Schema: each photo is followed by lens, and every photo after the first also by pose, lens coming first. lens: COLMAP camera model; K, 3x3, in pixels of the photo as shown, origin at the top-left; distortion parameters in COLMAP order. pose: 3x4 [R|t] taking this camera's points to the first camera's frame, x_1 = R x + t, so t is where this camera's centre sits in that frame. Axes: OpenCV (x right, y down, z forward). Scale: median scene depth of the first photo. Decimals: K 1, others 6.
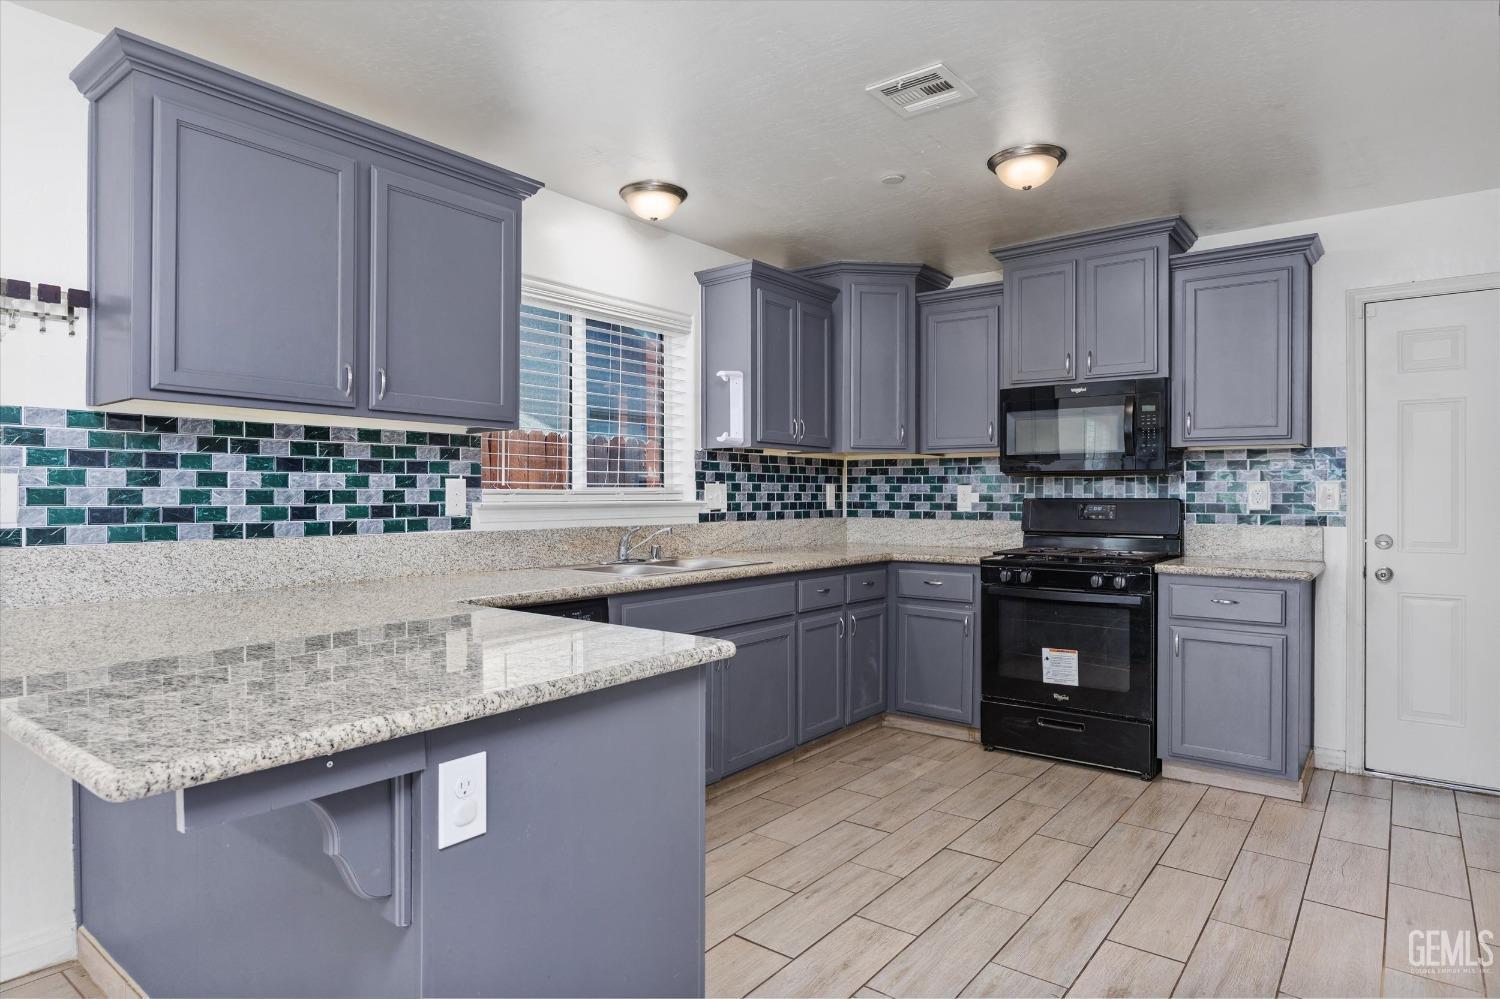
lens RADIAL K [[854.1, 0, 750.0], [0, 854.1, 499.5], [0, 0, 1]] dist [-0.002140, -0.000372]
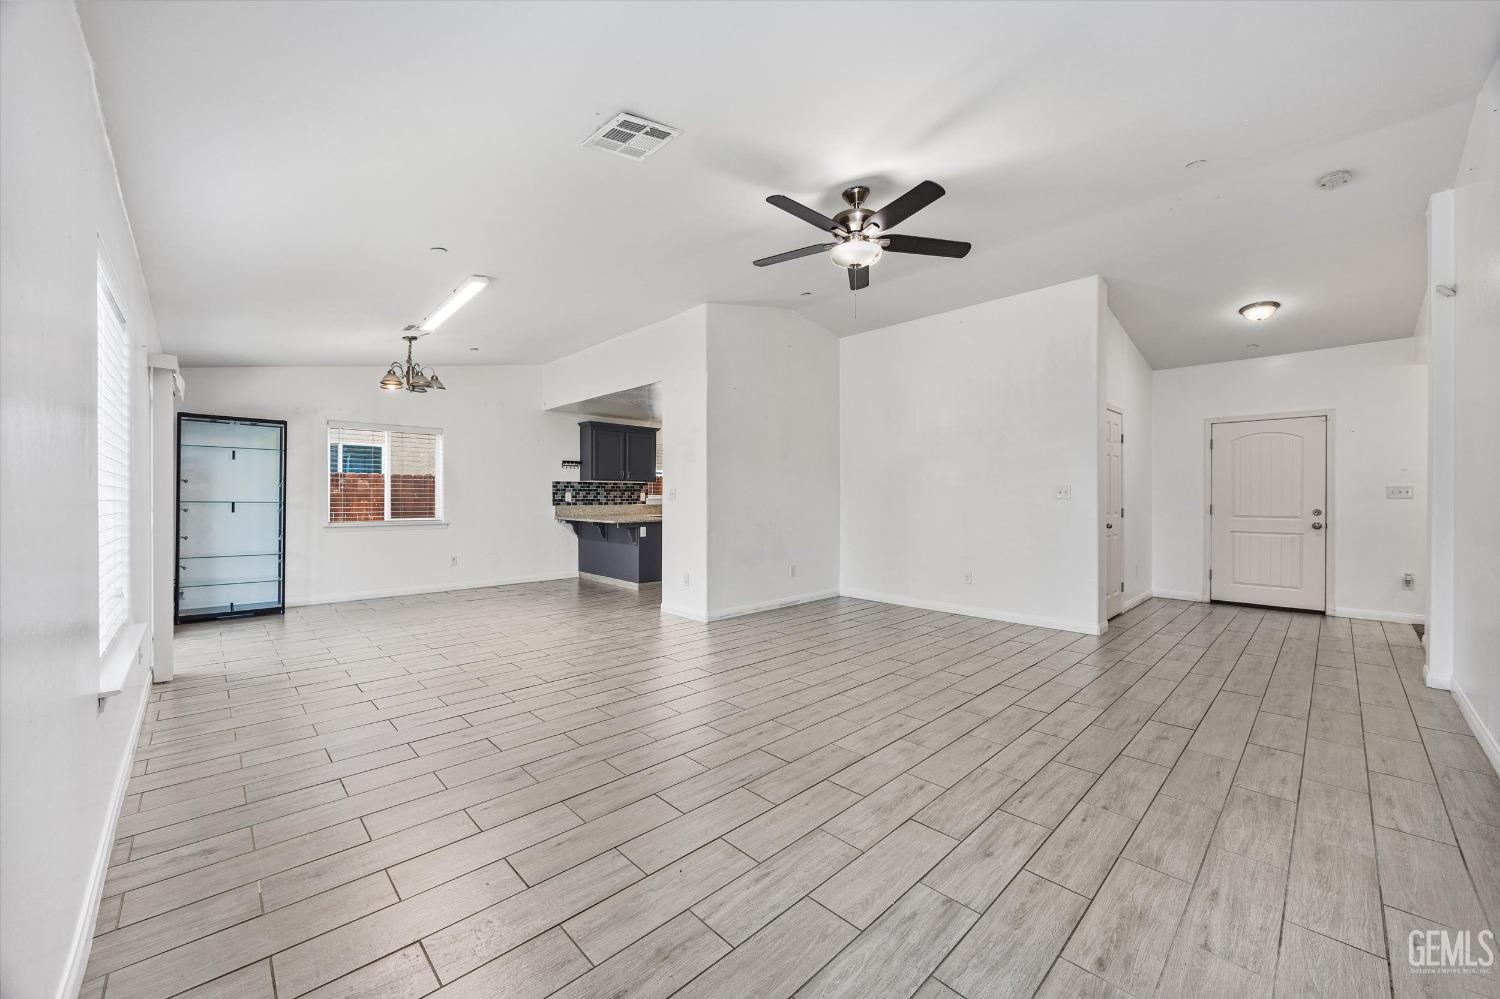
lens RADIAL K [[567.5, 0, 750.0], [0, 567.5, 499.5], [0, 0, 1]] dist [-0.000681, -0.000121]
pose [[0.989321, -0.000099, -0.145750, 0.493232], [0.000546, 0.999995, 0.003026, 0.001819], [0.145749, -0.003073, 0.989317, -1.420114]]
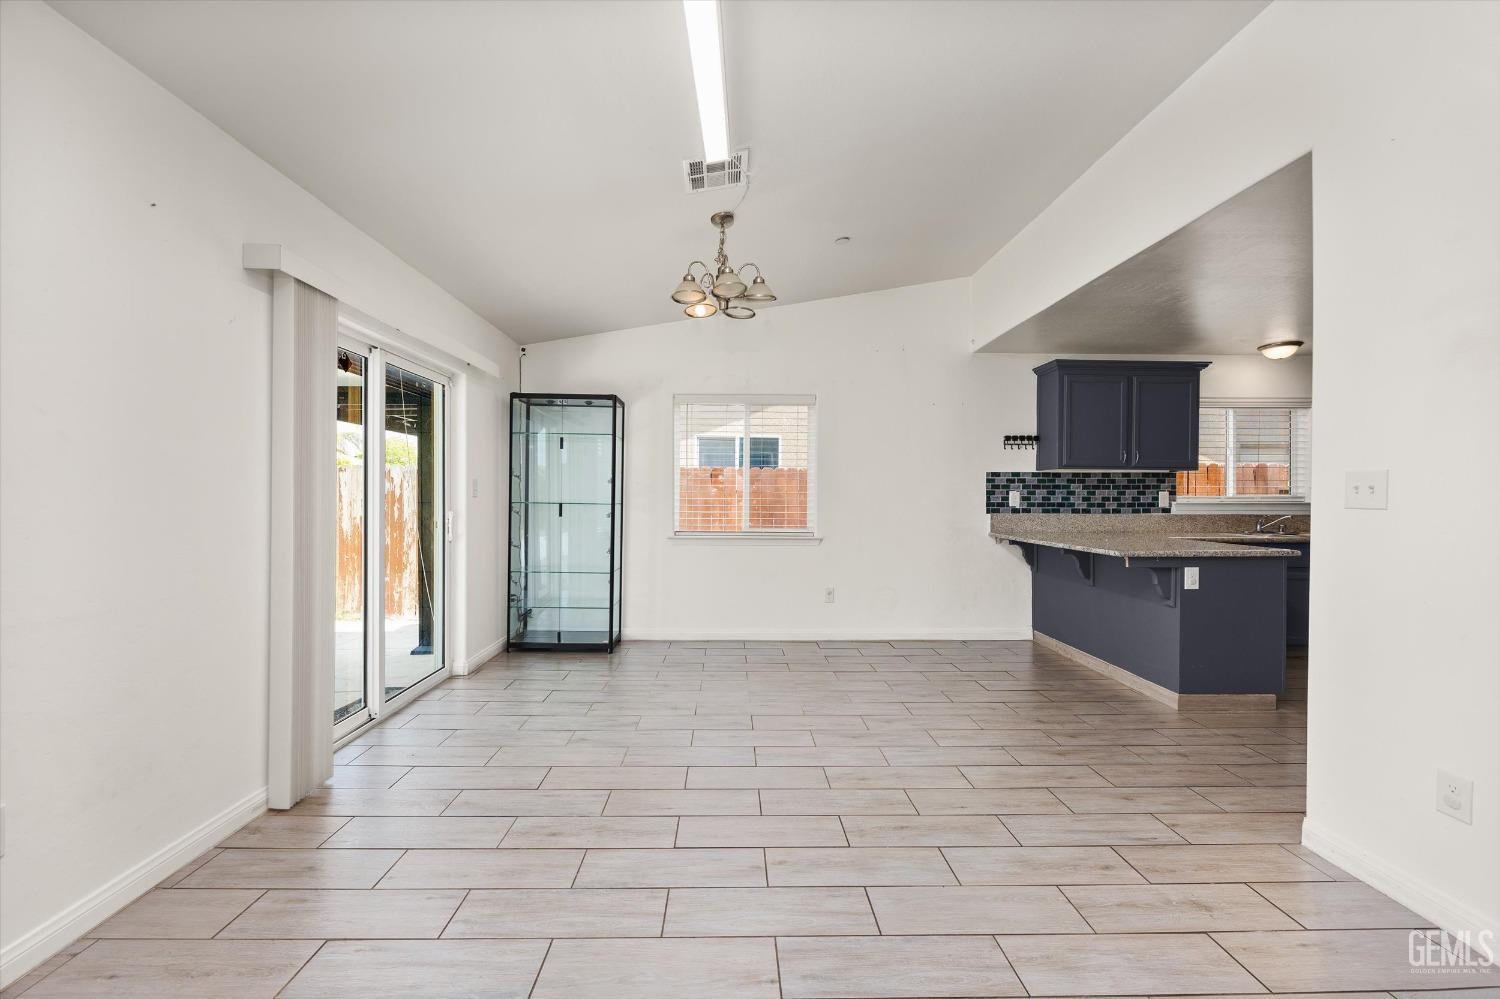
lens RADIAL K [[581.3, 0, 740.9], [0, 581.3, 498.7], [0, 0, 1]] dist [-0.001904, -0.000236]
pose [[0.622998, 0.002863, -0.782218, 0.137592], [-0.005614, 0.999984, -0.000811, 0.002534], [0.782203, 0.004897, 0.623004, -0.689532]]
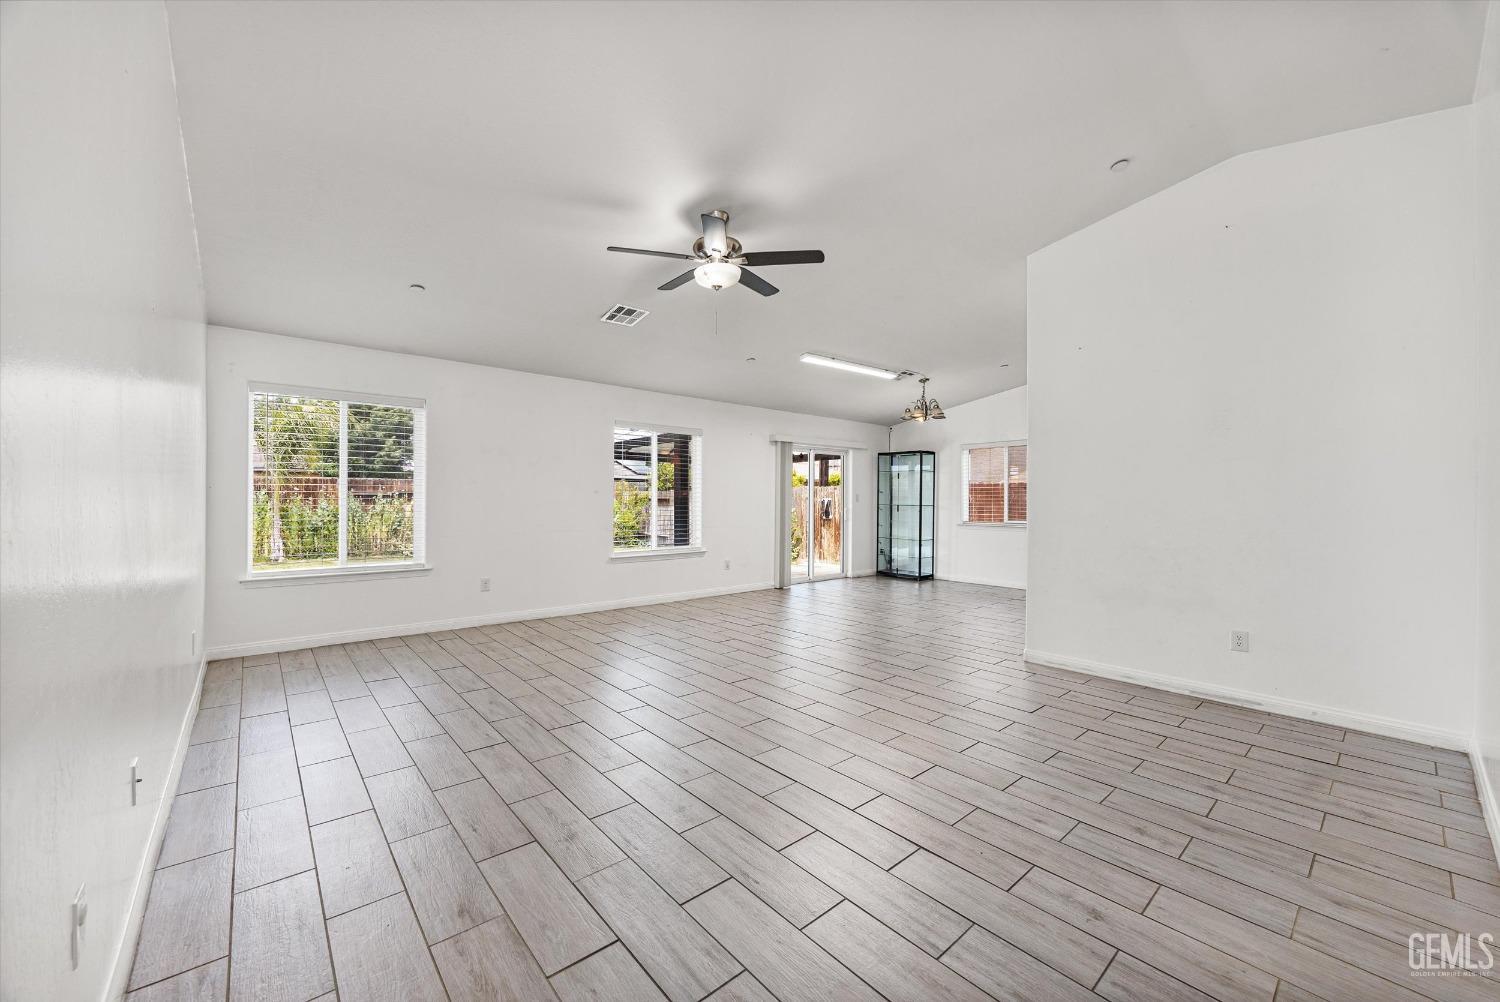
lens RADIAL K [[581.3, 0, 740.9], [0, 581.3, 500.2], [0, 0, 1]] dist [-0.001904, -0.000236]
pose [[-0.210498, -0.004236, -0.977585, 1.360073], [-0.010662, 0.999941, -0.002037, 0.005425], [0.977536, 0.009994, -0.210531, -0.404599]]
